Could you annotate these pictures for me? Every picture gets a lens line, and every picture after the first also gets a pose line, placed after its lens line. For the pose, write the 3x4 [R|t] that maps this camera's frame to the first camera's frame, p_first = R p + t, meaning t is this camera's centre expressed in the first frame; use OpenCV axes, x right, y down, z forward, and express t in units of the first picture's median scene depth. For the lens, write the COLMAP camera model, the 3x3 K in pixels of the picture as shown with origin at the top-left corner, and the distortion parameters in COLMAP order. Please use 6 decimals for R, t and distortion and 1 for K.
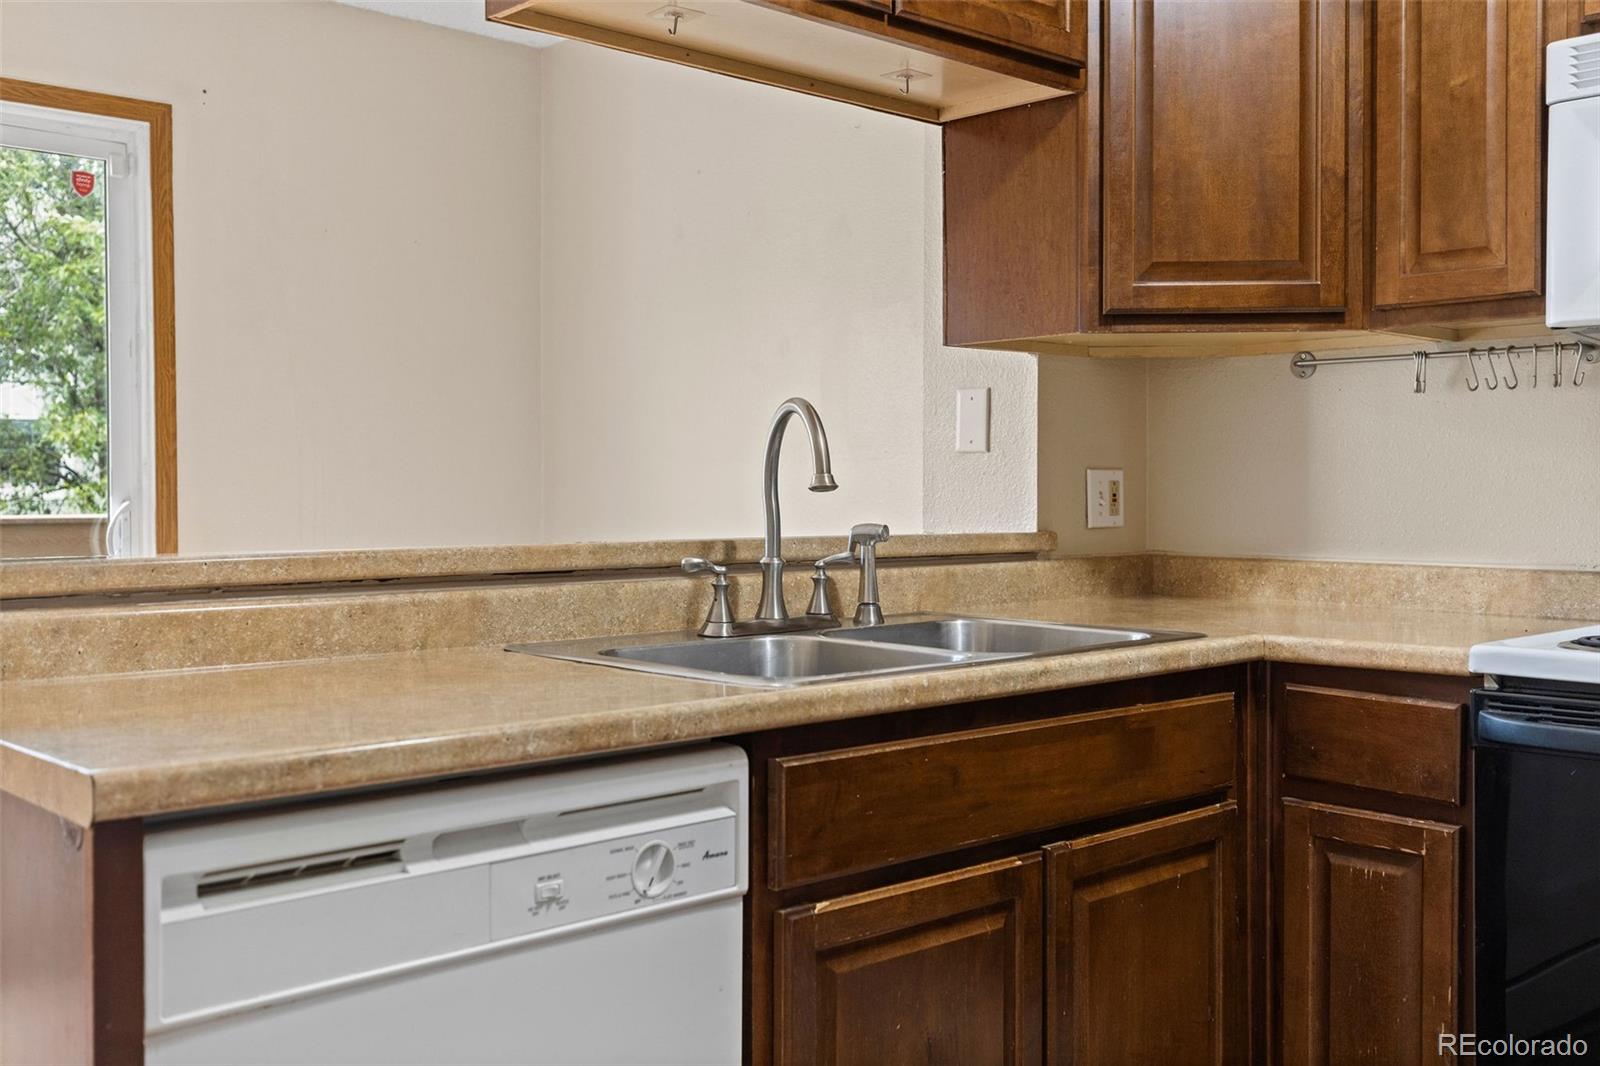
lens RADIAL K [[1549.3, 0, 800.1], [0, 1549.3, 519.7], [0, 0, 1]] dist [0.000998, -0.000456]
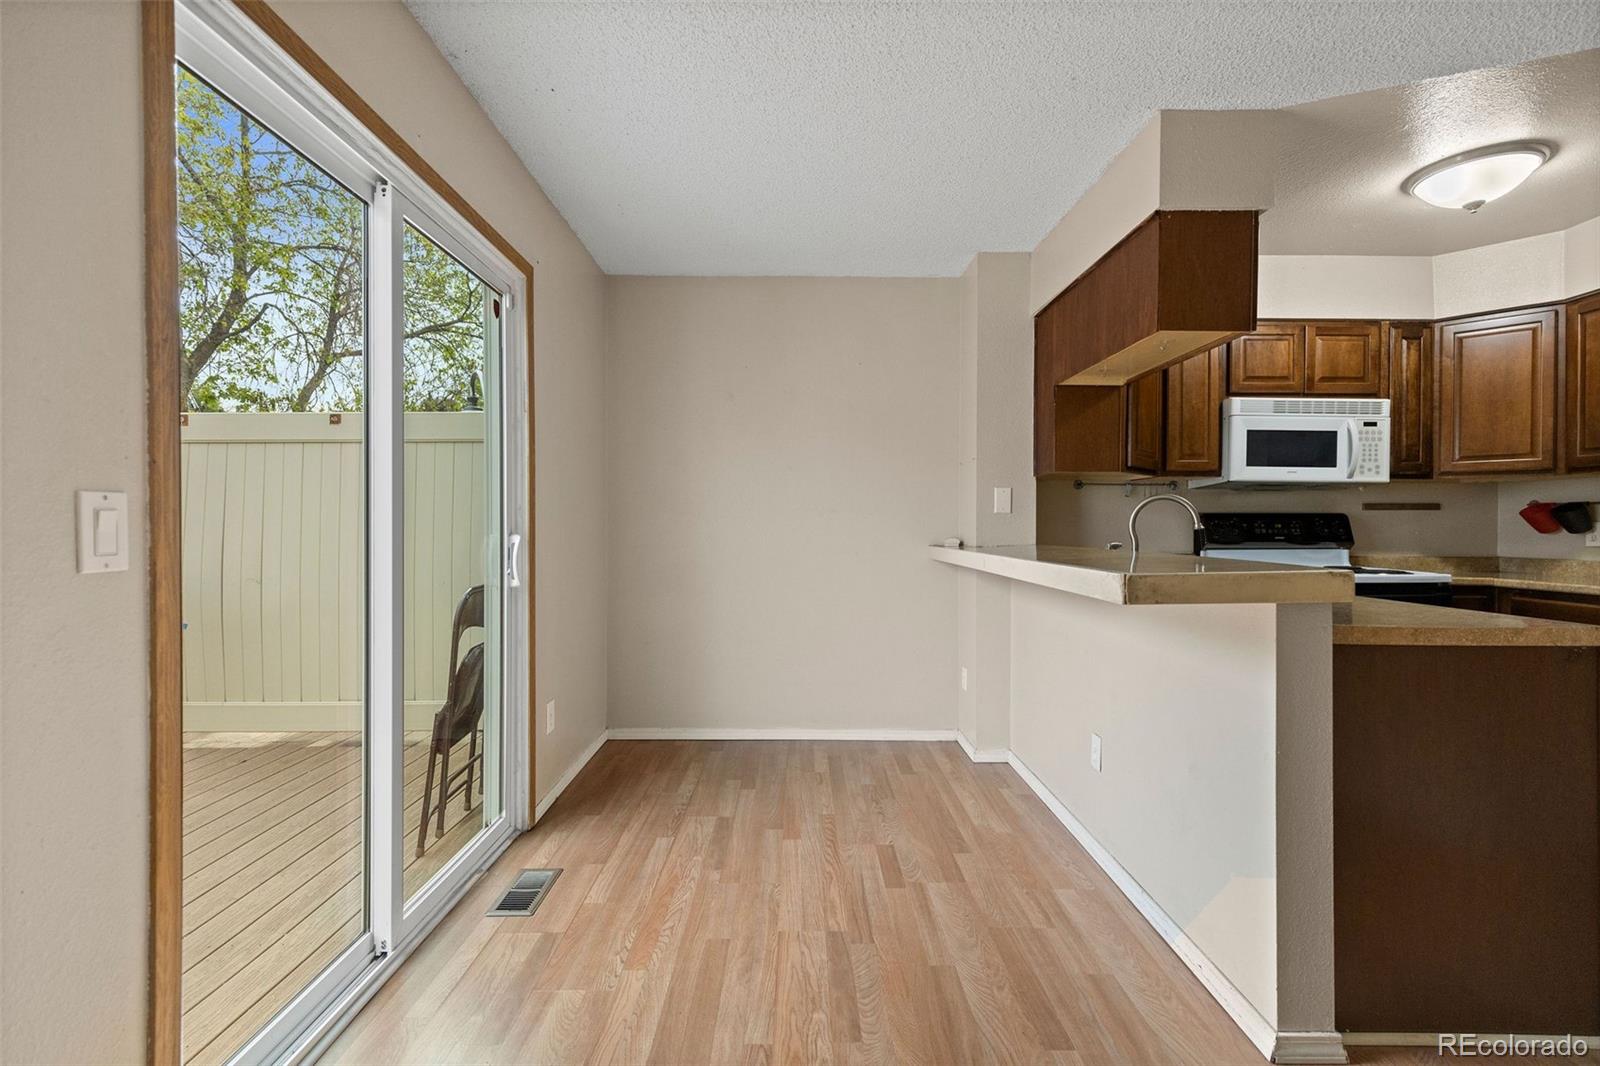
lens RADIAL K [[720.9, 0, 800.6], [0, 720.9, 528.5], [0, 0, 1]] dist [0.003939, 0.000618]
pose [[0.680415, 0.002096, 0.732824, -1.295694], [0.009997, 0.999876, -0.012142, -0.010936], [-0.732759, 0.015588, 0.680310, 0.612208]]
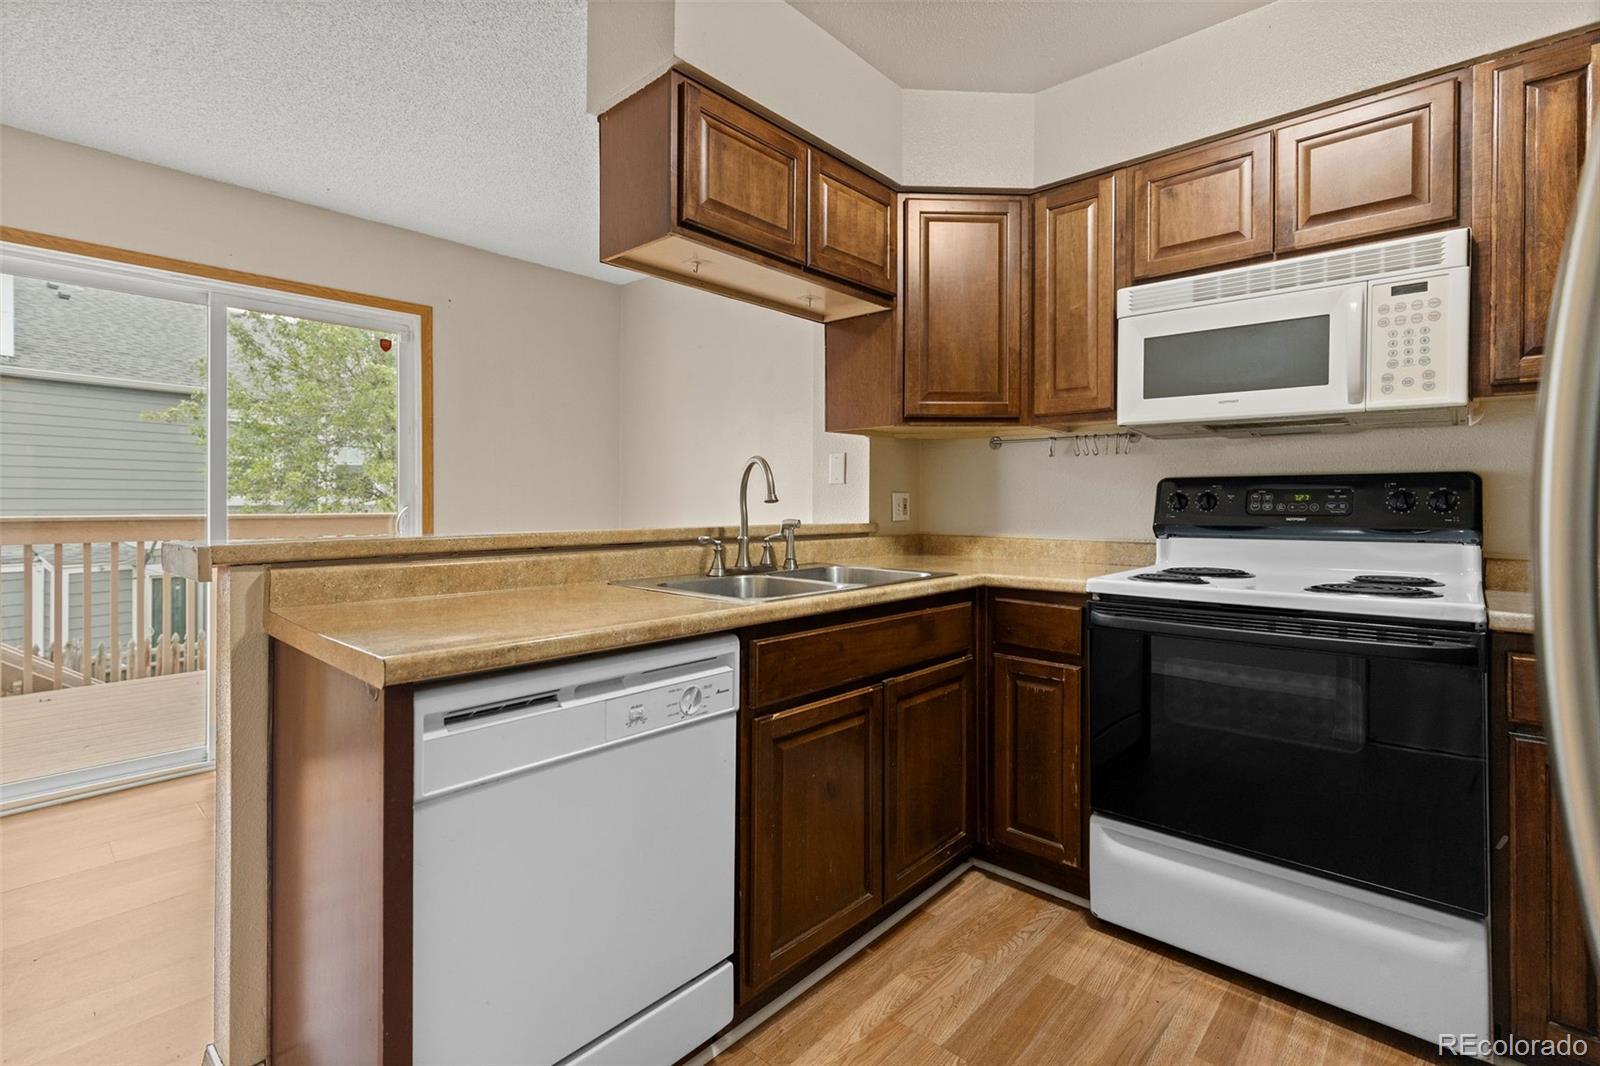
lens RADIAL K [[728.7, 0, 800.3], [0, 728.7, 505.5], [0, 0, 1]] dist [0.002167, -0.000061]
pose [[0.996446, 0.003222, 0.084170, -0.025153], [-0.002011, 0.999893, -0.014473, -0.001374], [-0.084208, 0.014253, 0.996346, 0.060051]]
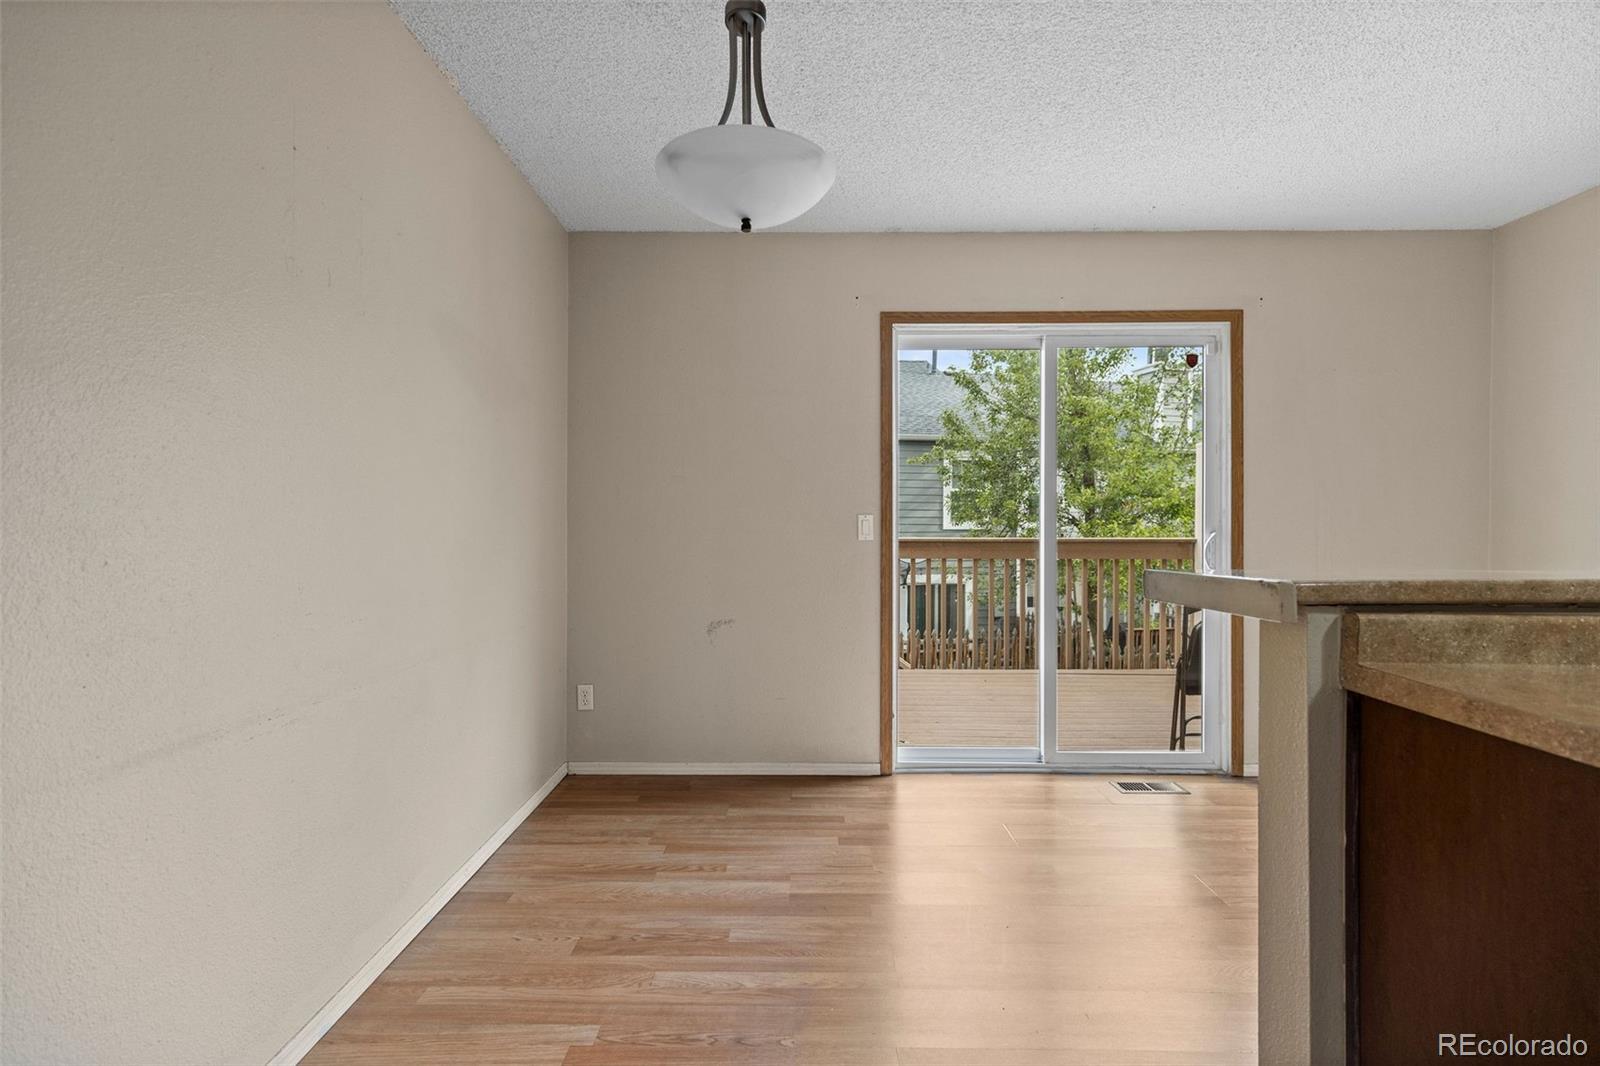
lens RADIAL K [[730.9, 0, 796.3], [0, 730.9, 515.2], [0, 0, 1]] dist [0.000854, -0.000441]
pose [[0.718840, -0.006007, -0.695150, -0.354125], [-0.017211, 0.999502, -0.026434, -0.002144], [0.694963, 0.030966, 0.718379, 0.088324]]
